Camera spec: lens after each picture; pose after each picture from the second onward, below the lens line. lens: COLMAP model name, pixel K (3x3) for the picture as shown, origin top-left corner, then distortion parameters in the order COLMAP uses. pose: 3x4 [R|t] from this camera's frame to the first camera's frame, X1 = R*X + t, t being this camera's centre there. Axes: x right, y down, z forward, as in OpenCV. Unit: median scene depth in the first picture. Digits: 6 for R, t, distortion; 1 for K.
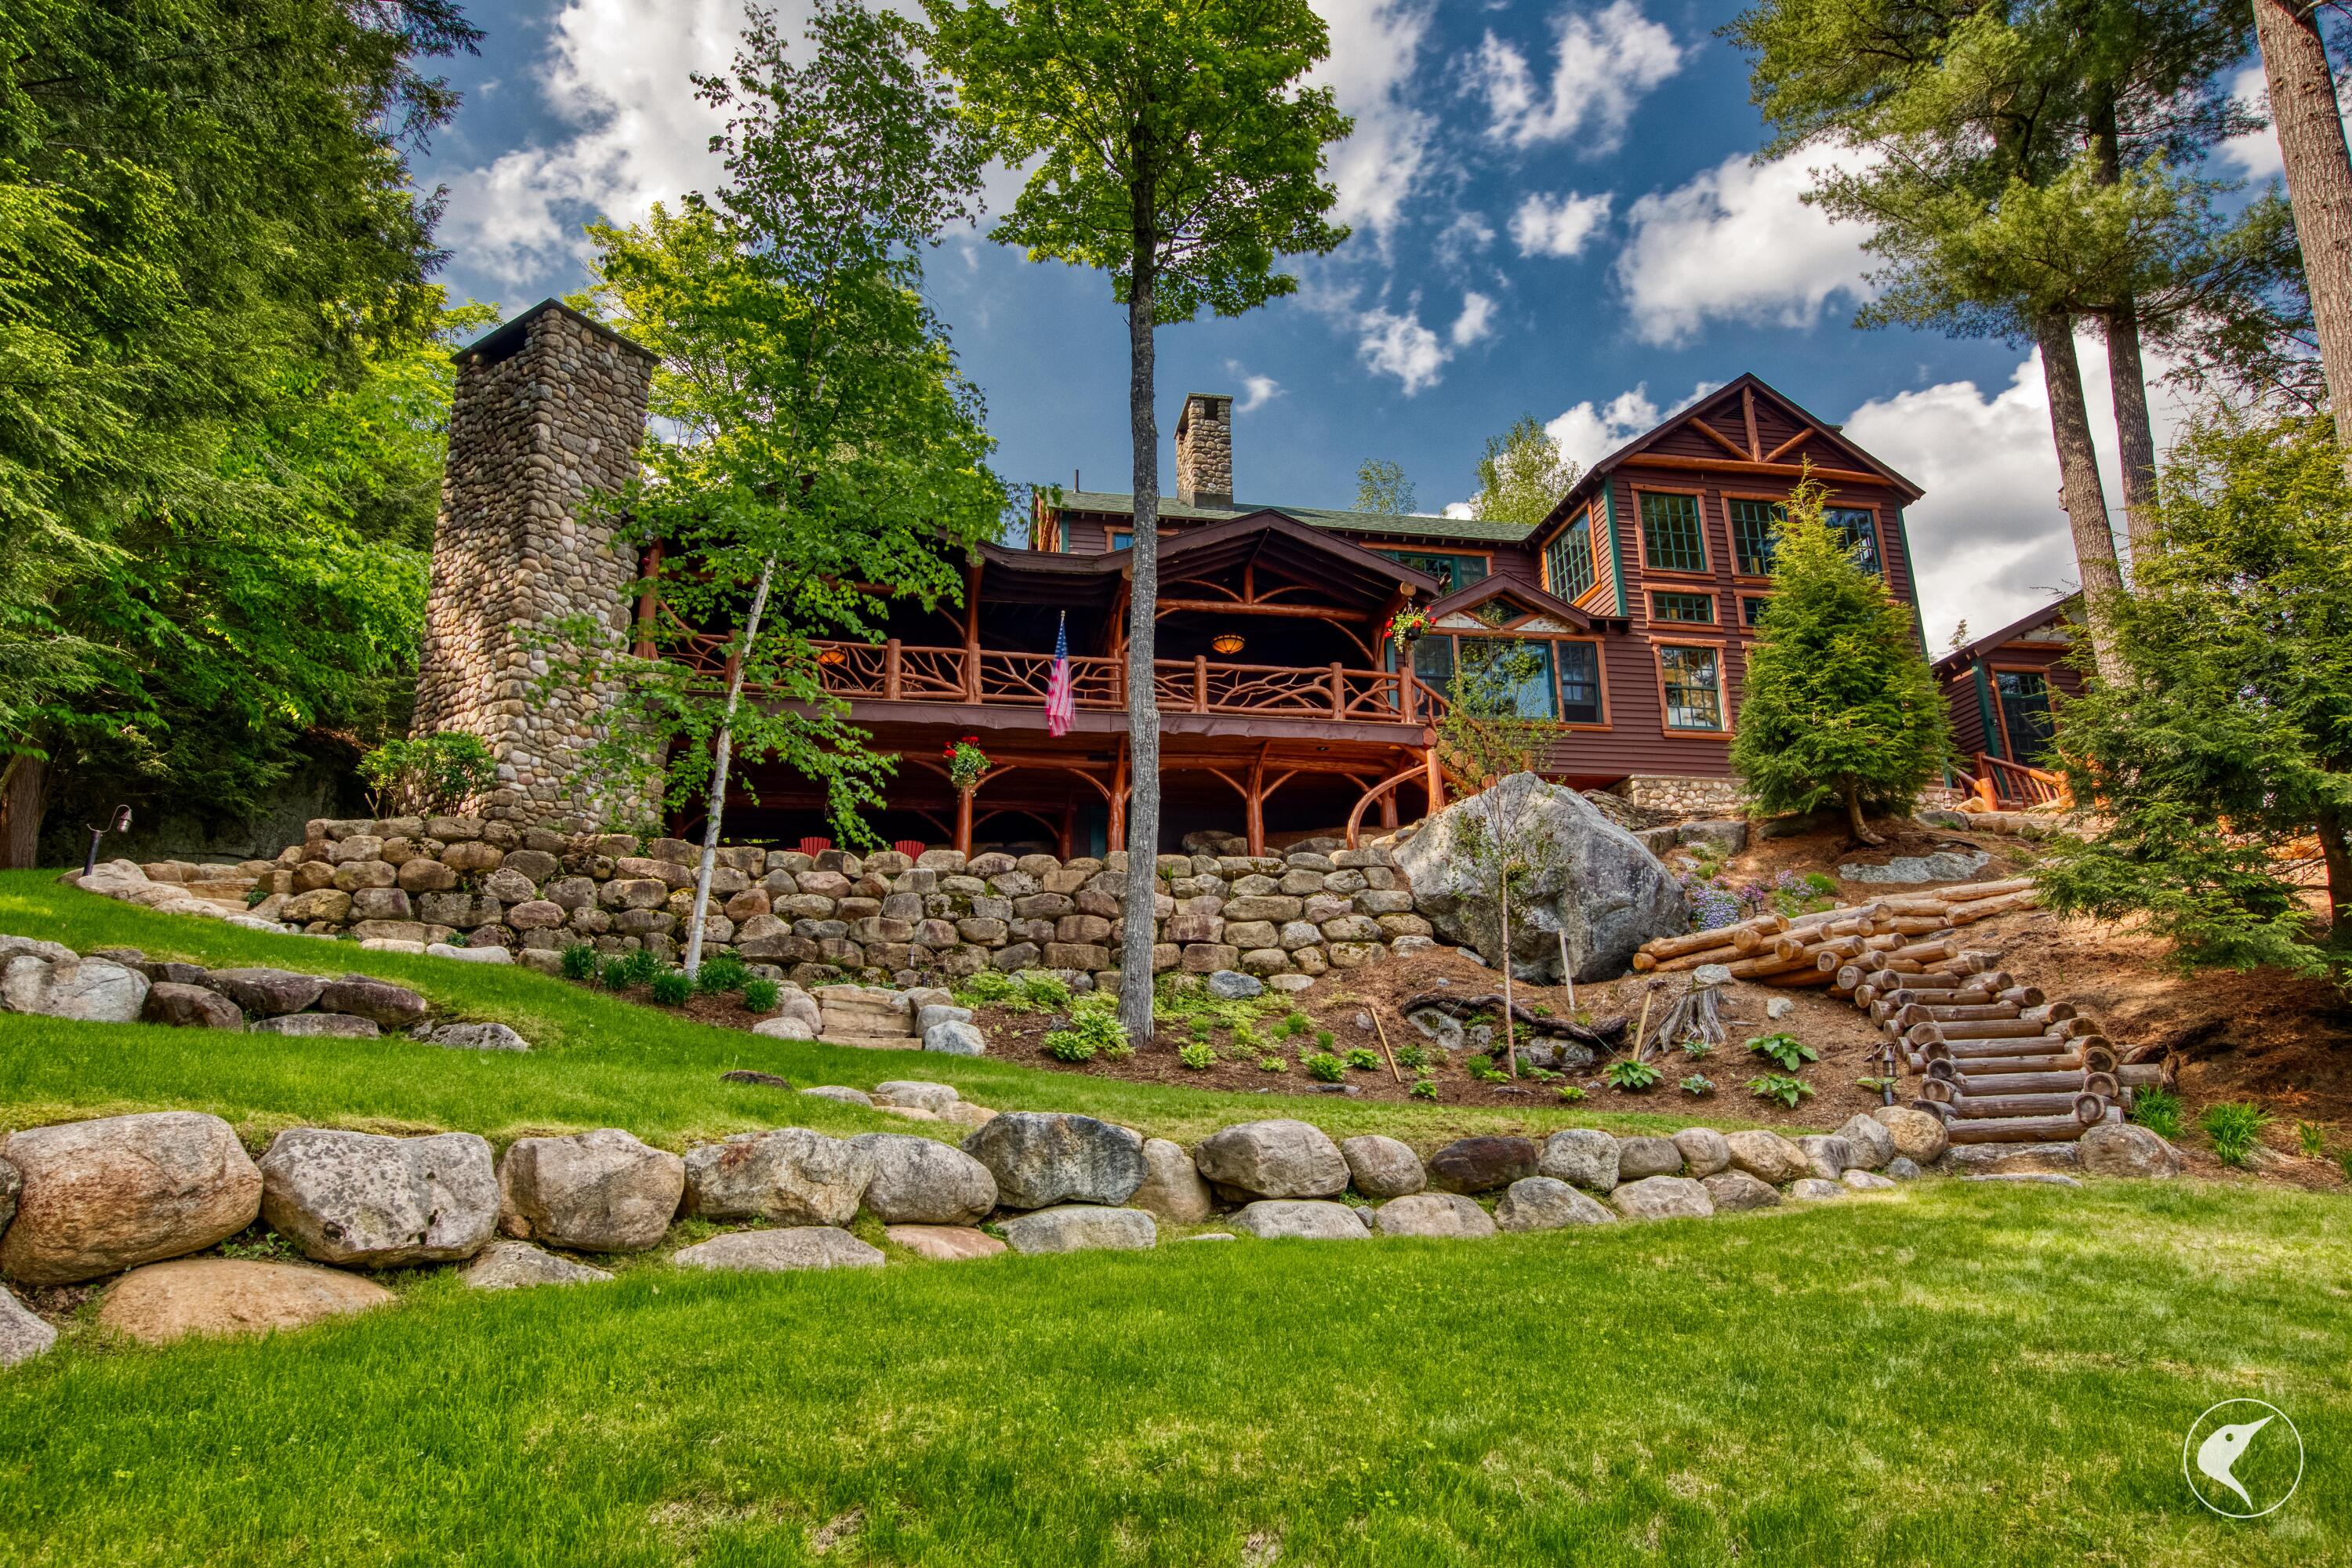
lens RADIAL K [[1389.5, 0, 1169.5], [0, 1389.5, 786.1], [0, 0, 1]] dist [0.019492, -0.008414]
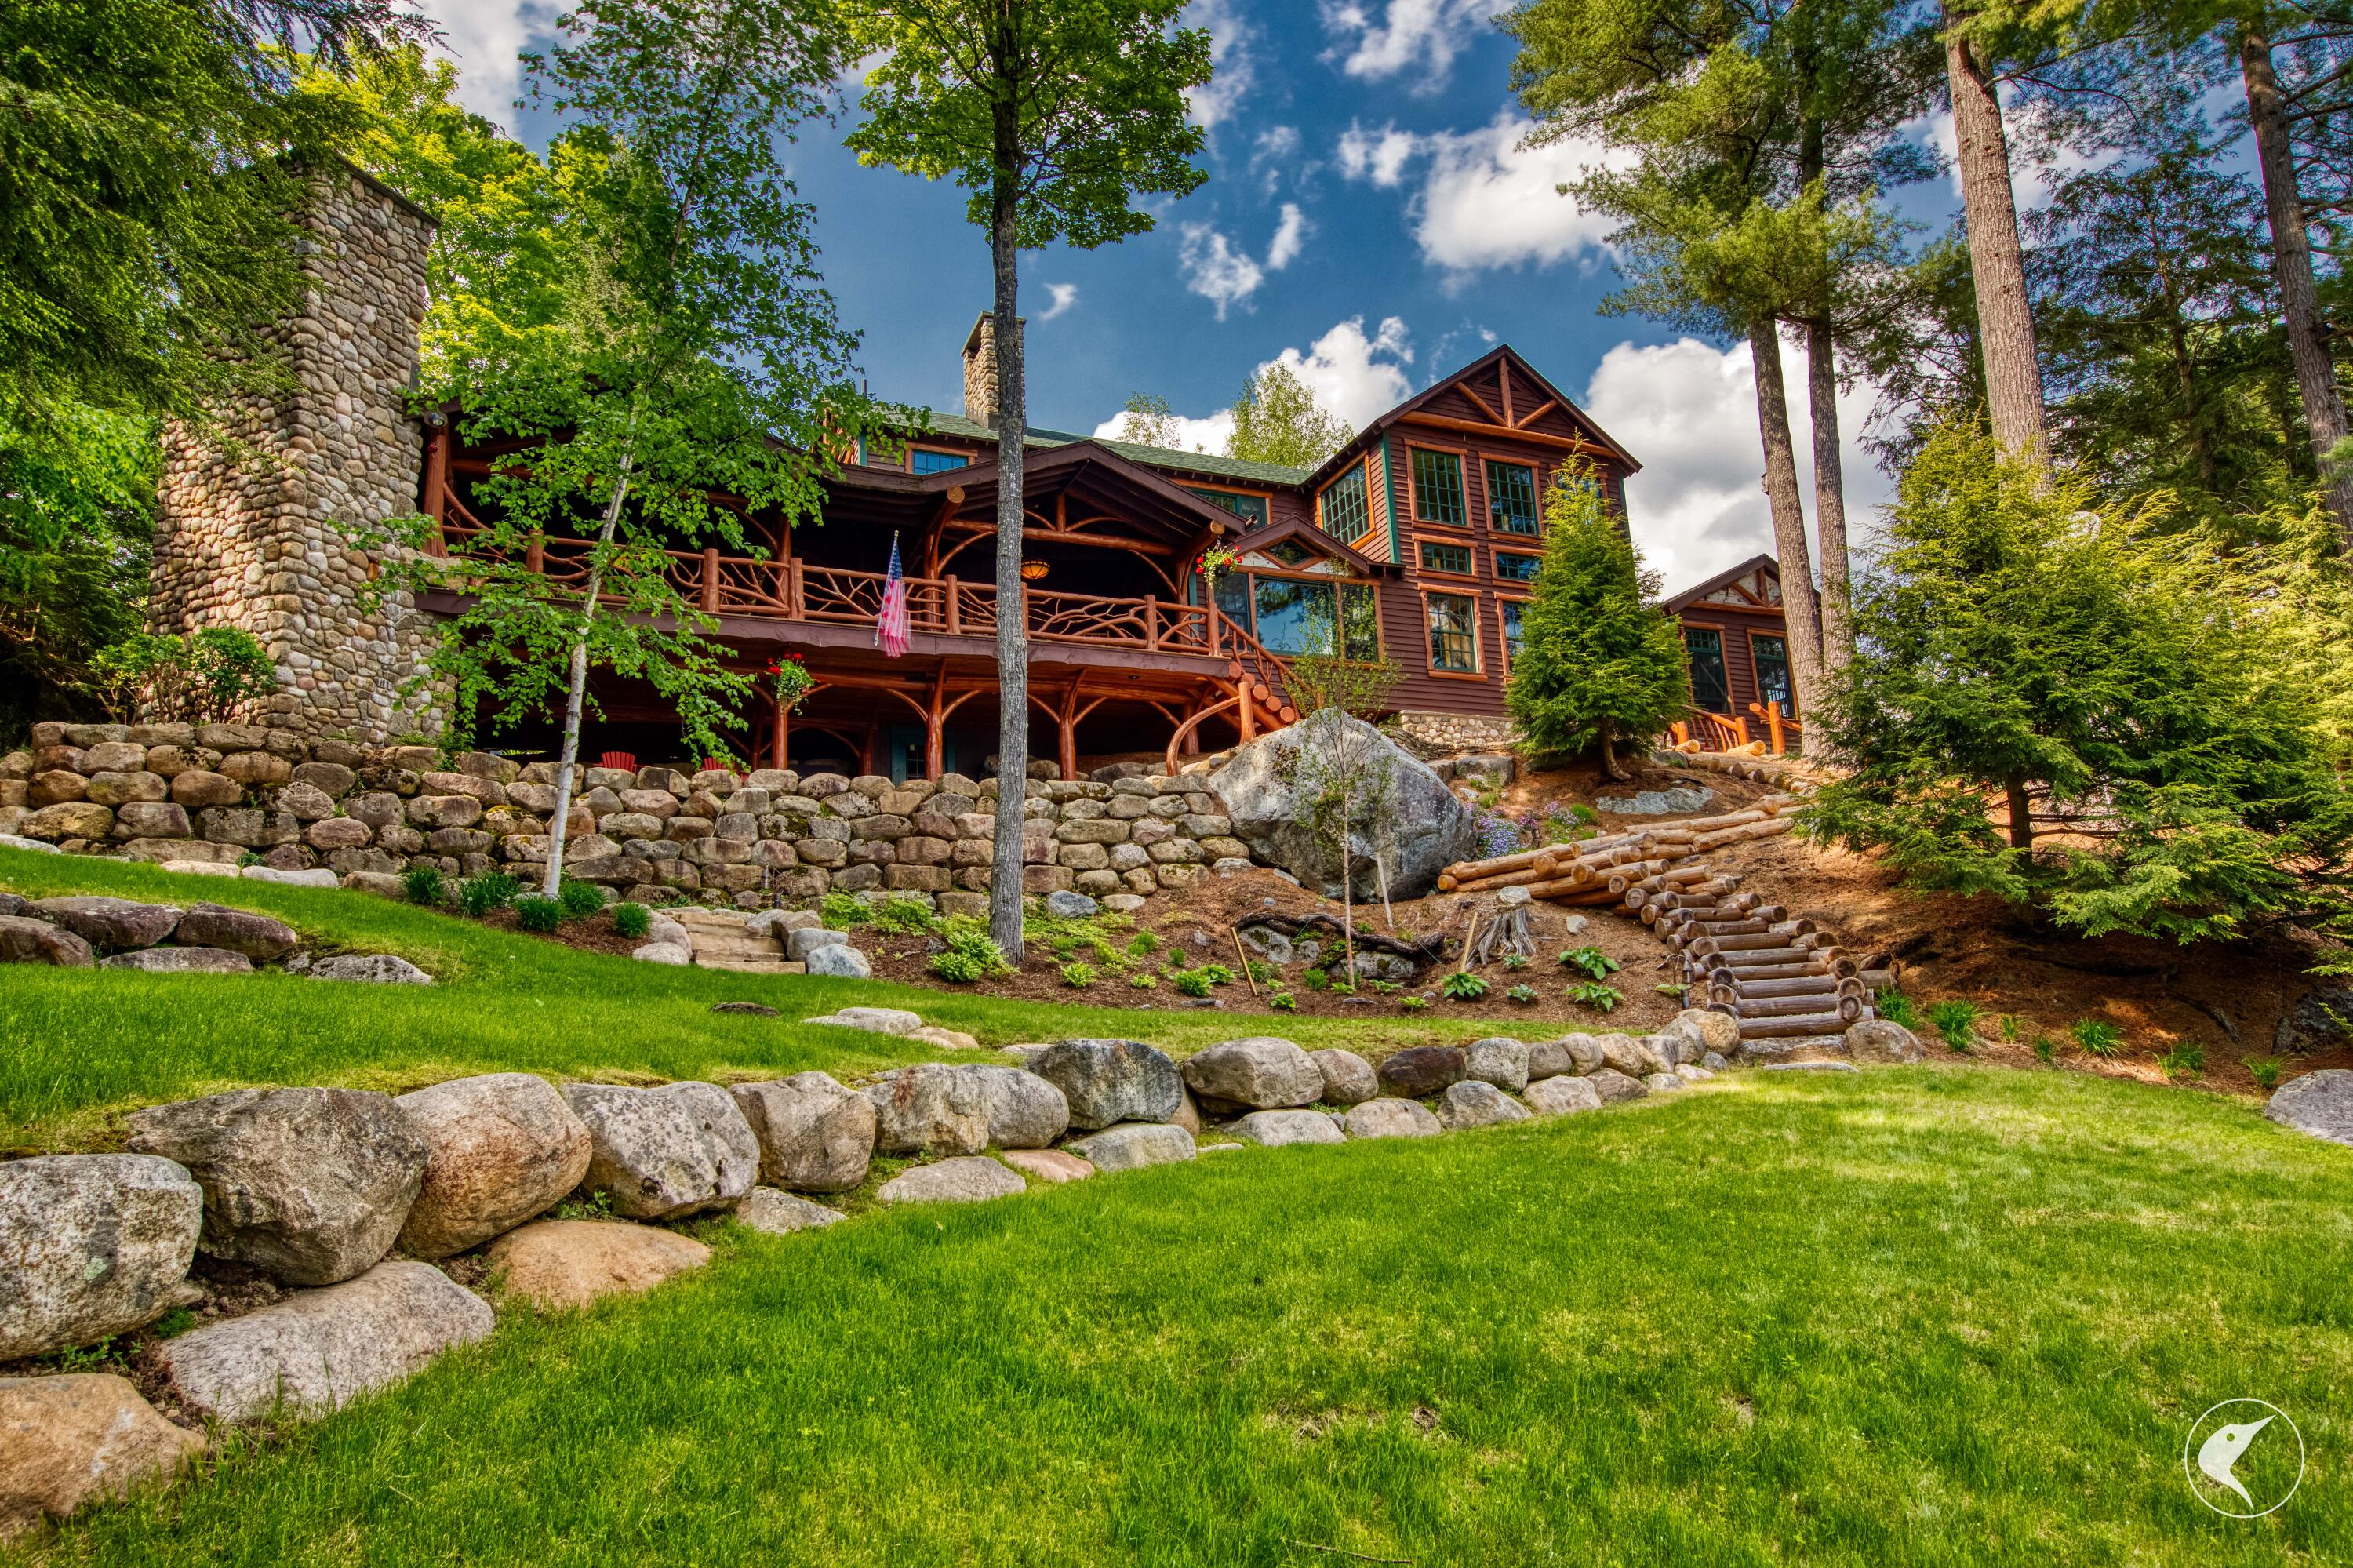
lens RADIAL K [[1390.1, 0, 1047.6], [0, 1390.1, 777.1], [0, 0, 1]] dist [0.019492, -0.008414]
pose [[0.972041, 0.015604, 0.234292, -0.215936], [-0.030689, 0.997673, 0.060875, -0.015186], [-0.232797, -0.066364, 0.970259, -0.001056]]
